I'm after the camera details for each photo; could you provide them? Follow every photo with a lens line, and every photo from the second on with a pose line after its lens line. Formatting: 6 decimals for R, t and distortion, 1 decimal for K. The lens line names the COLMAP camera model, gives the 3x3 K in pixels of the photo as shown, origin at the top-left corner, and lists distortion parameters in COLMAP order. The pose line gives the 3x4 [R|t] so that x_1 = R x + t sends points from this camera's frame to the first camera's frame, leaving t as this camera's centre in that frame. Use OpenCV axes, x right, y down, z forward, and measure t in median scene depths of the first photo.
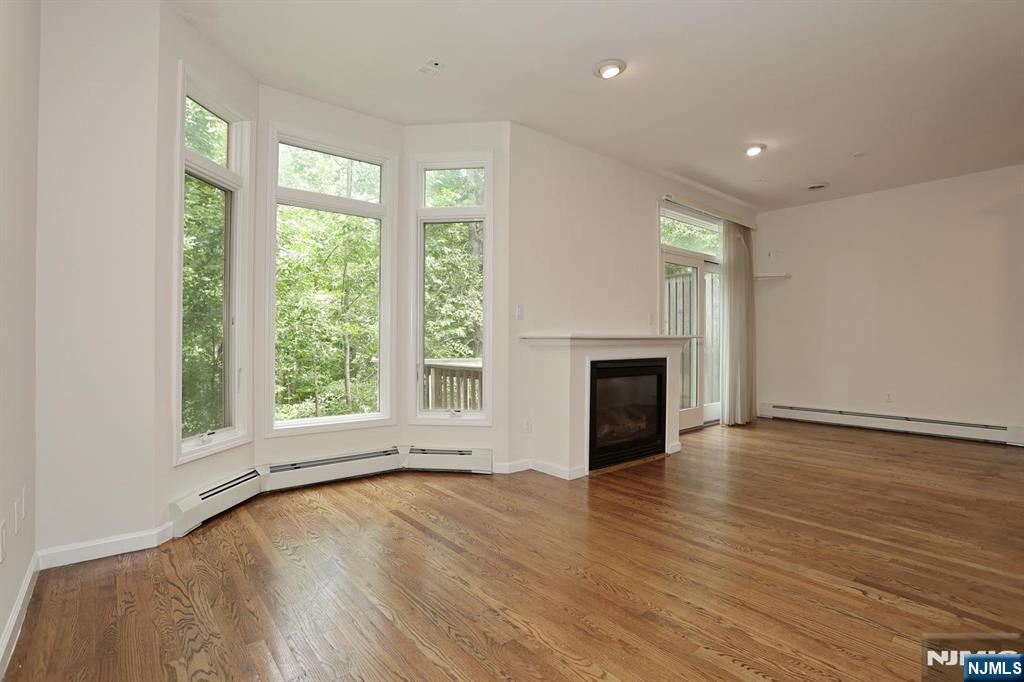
lens RADIAL K [[494.0, 0, 515.7], [0, 494.0, 342.2], [0, 0, 1]] dist [-0.060751, 0.020998]
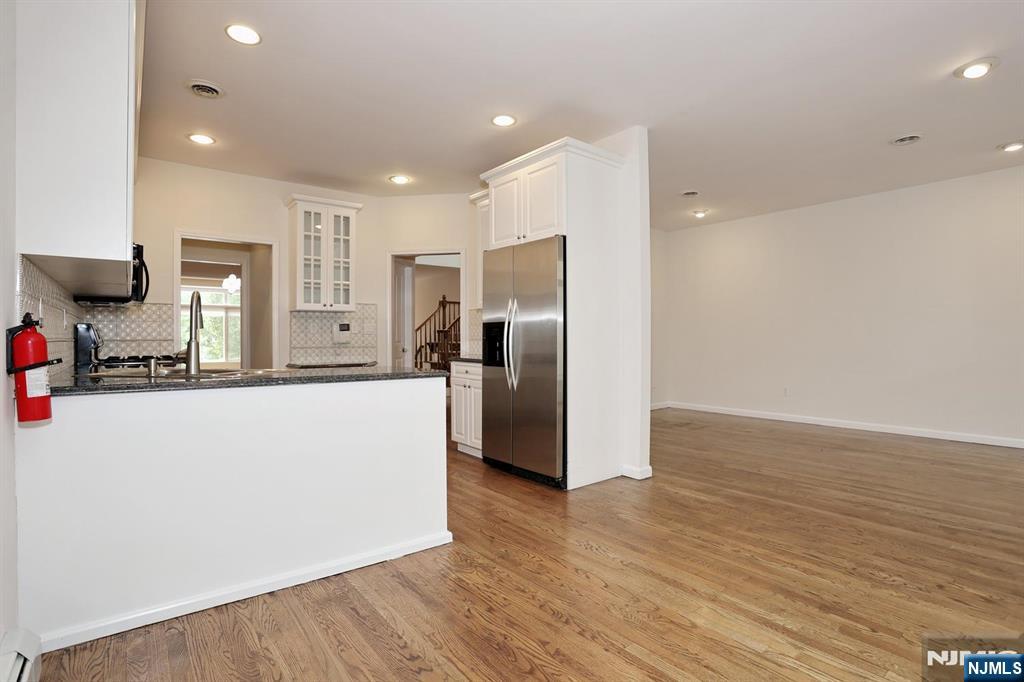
lens RADIAL K [[494.0, 0, 507.5], [0, 494.0, 335.7], [0, 0, 1]] dist [-0.060751, 0.020998]
pose [[-0.999509, 0.004136, 0.031063, 0.701106], [0.004038, 0.999987, -0.003221, -0.016314], [-0.031076, -0.003094, -0.999512, 1.249453]]
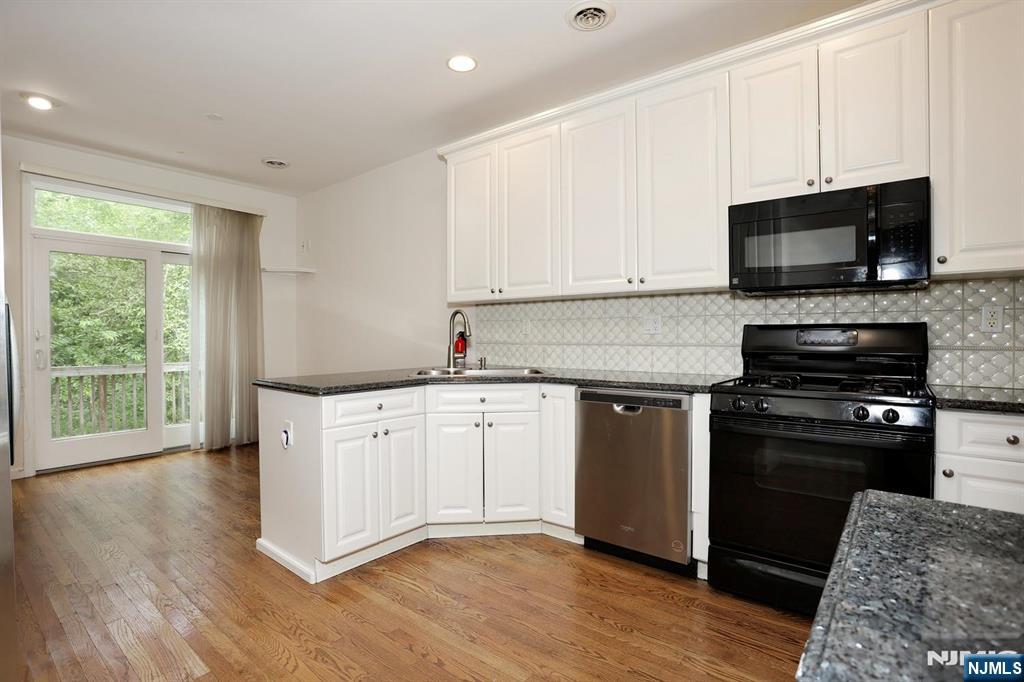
lens RADIAL K [[494.0, 0, 506.7], [0, 494.0, 340.1], [0, 0, 1]] dist [-0.060751, 0.020998]
pose [[0.981761, -0.004152, 0.190074, 0.954150], [0.002981, 0.999975, 0.006447, -0.025016], [-0.190096, -0.005763, 0.981749, 0.117698]]
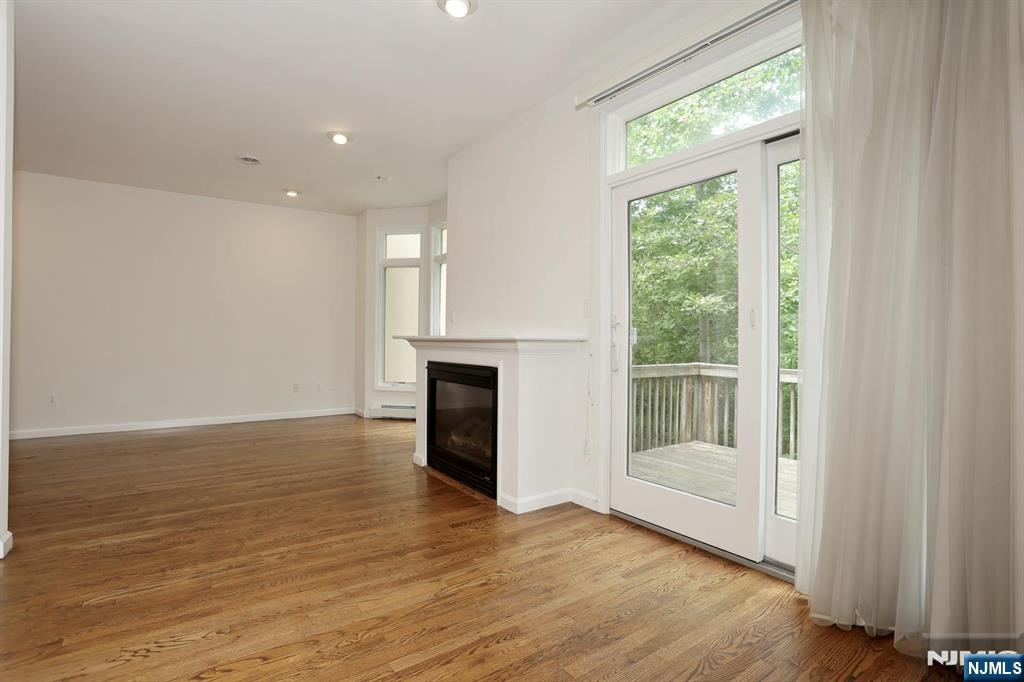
lens RADIAL K [[494.0, 0, 509.7], [0, 494.0, 336.9], [0, 0, 1]] dist [-0.060751, 0.020998]
pose [[-0.084383, -0.006745, -0.996411, 0.939976], [-0.010710, 0.999925, -0.005862, -0.008469], [0.996376, 0.010177, -0.084449, 0.992773]]
